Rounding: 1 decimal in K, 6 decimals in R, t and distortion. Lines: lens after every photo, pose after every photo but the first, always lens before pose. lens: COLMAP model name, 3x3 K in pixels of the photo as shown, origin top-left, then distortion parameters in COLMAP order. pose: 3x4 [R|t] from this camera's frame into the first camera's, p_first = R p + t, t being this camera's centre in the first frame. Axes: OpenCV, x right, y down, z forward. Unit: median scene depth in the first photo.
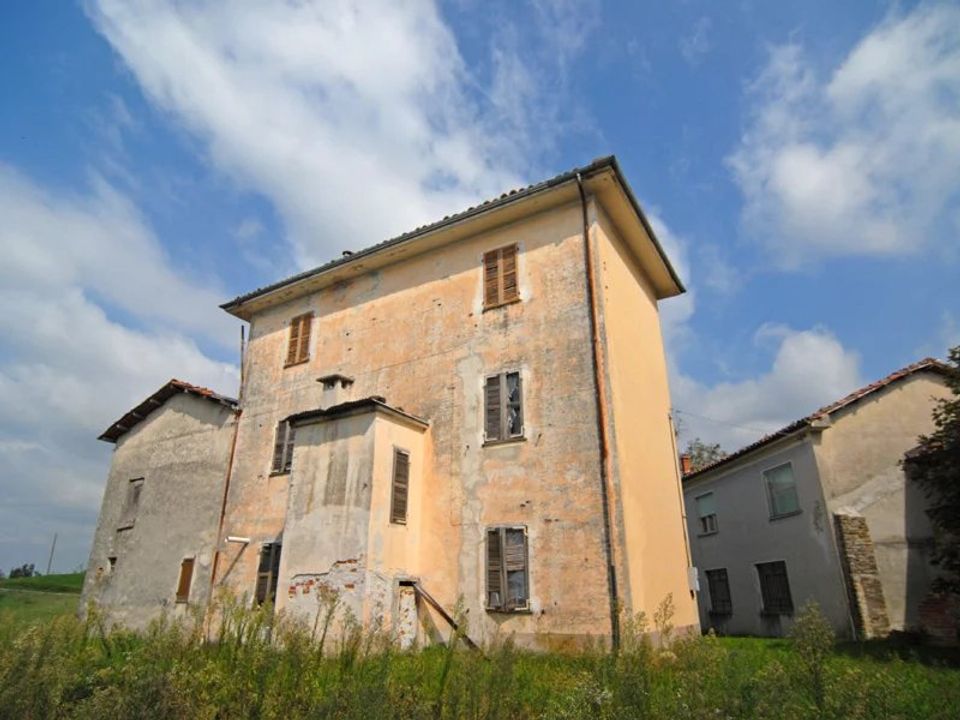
lens RADIAL K [[576.7, 0, 473.8], [0, 576.7, 363.8], [0, 0, 1]] dist [-0.007120, -0.009962]
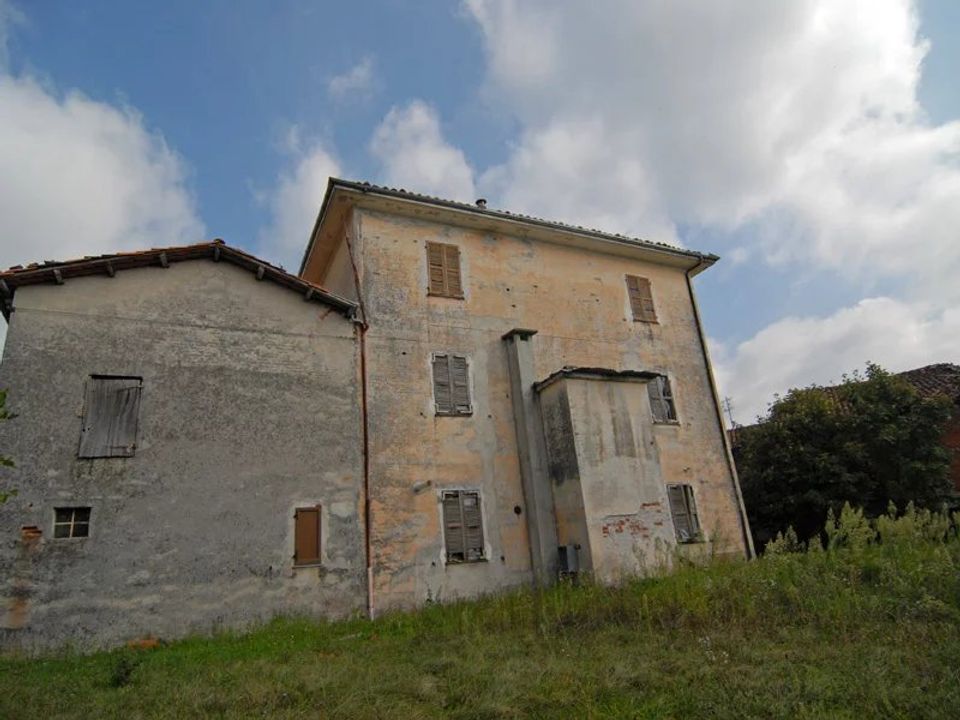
lens RADIAL K [[576.7, 0, 473.8], [0, 576.7, 363.8], [0, 0, 1]] dist [-0.007120, -0.009962]
pose [[0.552319, 0.233169, 0.800360, -1.195792], [-0.237562, 0.964301, -0.116991, 0.238929], [-0.799067, -0.125519, 0.587994, 0.518077]]
